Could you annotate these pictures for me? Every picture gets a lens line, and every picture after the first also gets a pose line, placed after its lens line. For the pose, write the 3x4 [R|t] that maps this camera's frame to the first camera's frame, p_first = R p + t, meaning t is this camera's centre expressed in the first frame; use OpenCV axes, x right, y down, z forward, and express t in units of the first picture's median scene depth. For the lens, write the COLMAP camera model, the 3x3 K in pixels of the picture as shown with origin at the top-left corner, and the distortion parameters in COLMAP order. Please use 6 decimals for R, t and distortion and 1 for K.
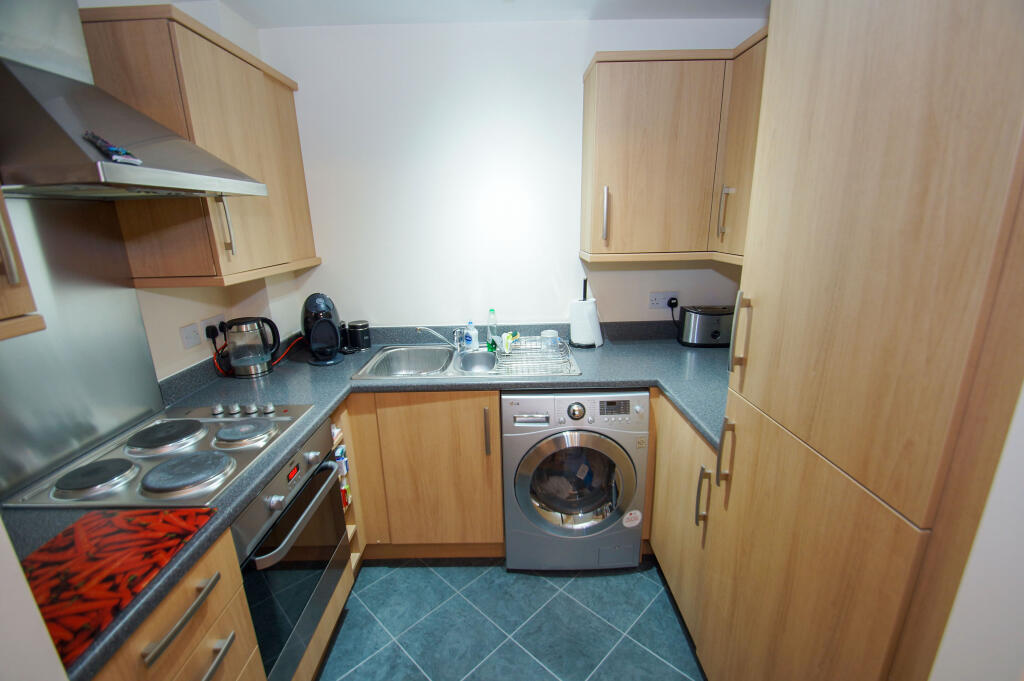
lens RADIAL K [[456.5, 0, 513.0], [0, 456.5, 348.5], [0, 0, 1]] dist [0.015107, -0.018342]
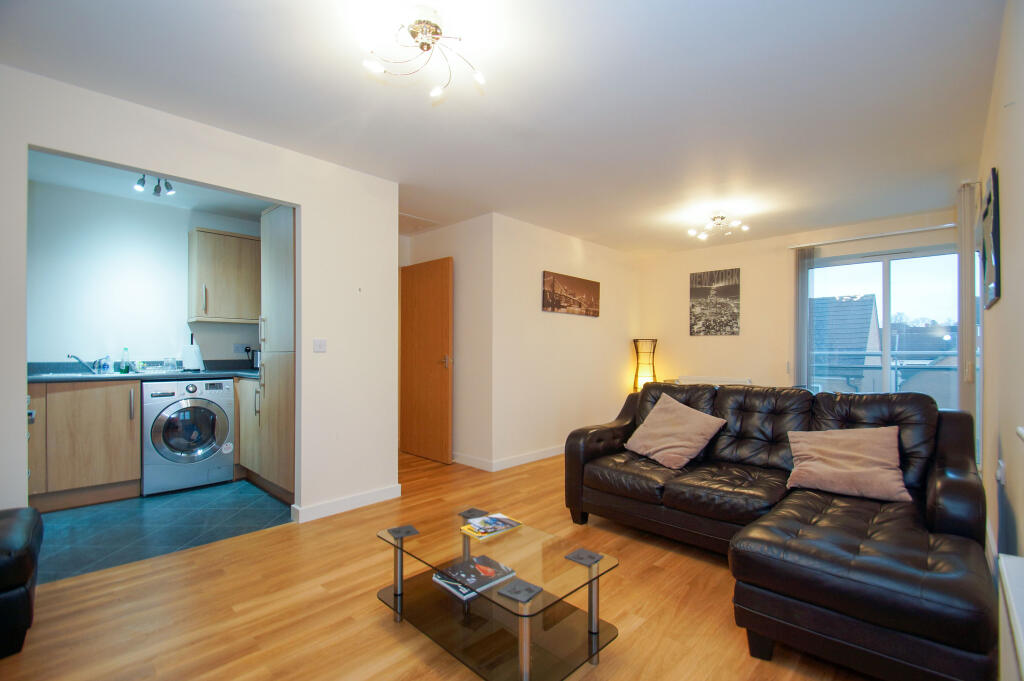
lens RADIAL K [[456.5, 0, 513.0], [0, 456.5, 348.5], [0, 0, 1]] dist [0.015107, -0.018342]
pose [[0.697300, 0.021168, 0.716467, -0.294888], [0.188398, 0.959006, -0.211692, 0.616150], [-0.691578, 0.282593, 0.664727, -1.243804]]
